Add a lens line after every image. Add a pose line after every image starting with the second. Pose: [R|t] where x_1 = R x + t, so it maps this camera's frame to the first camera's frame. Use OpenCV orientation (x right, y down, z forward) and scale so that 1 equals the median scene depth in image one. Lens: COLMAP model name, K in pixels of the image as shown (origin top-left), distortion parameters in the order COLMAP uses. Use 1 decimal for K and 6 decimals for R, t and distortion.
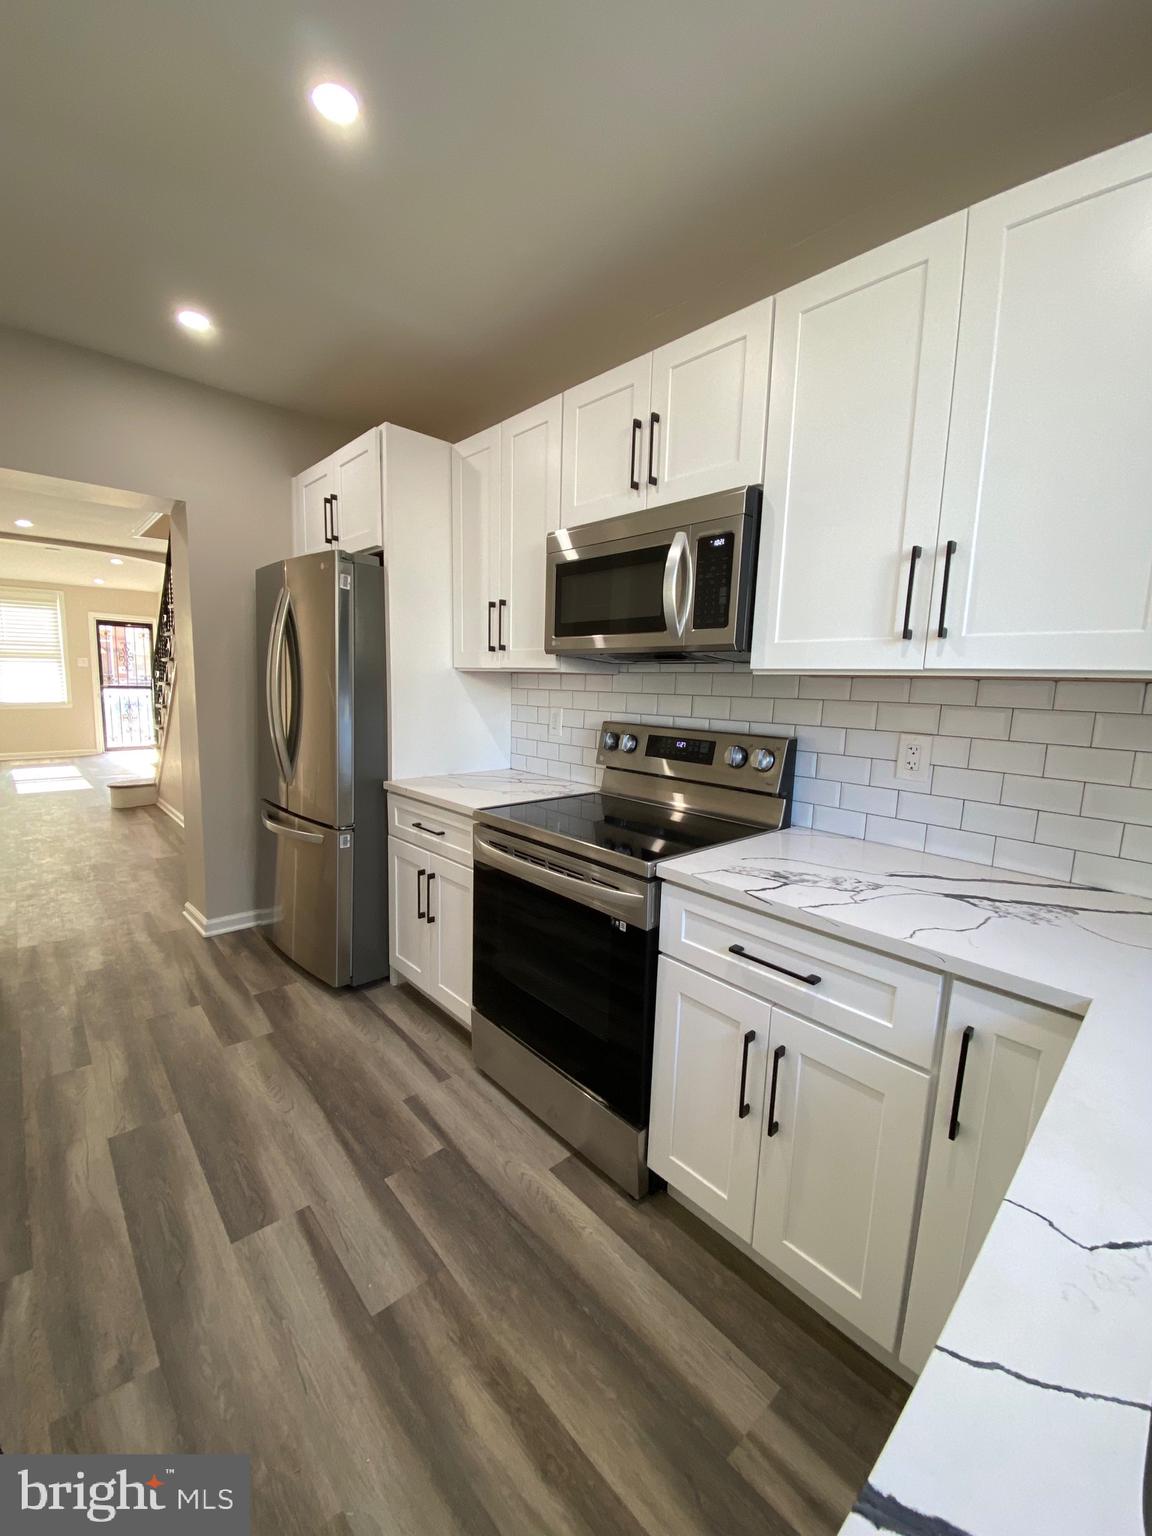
lens RADIAL K [[625.1, 0, 571.3], [0, 625.1, 767.6], [0, 0, 1]] dist [0.018383, -0.018108]
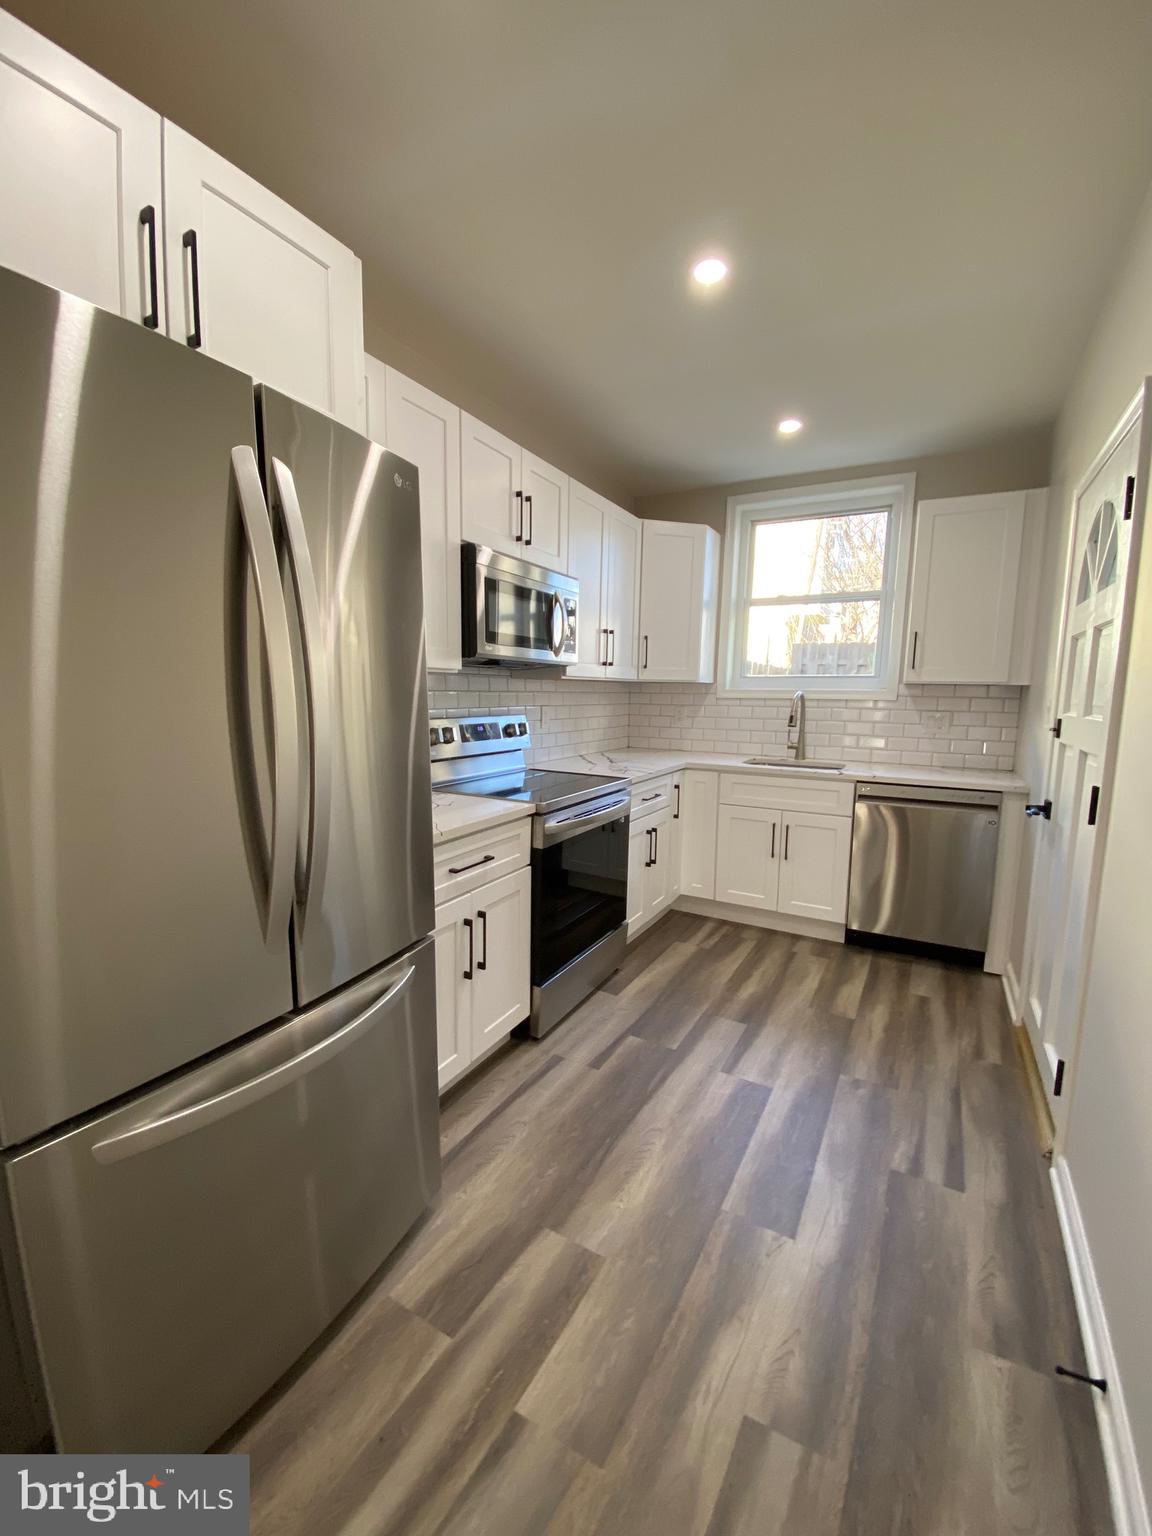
lens RADIAL K [[625.1, 0, 571.3], [0, 625.1, 767.6], [0, 0, 1]] dist [0.018383, -0.018108]
pose [[-0.307332, -0.158263, 0.938350, -1.430065], [0.111395, 0.973310, 0.200644, -0.249382], [-0.945060, 0.166192, -0.281499, 1.509504]]
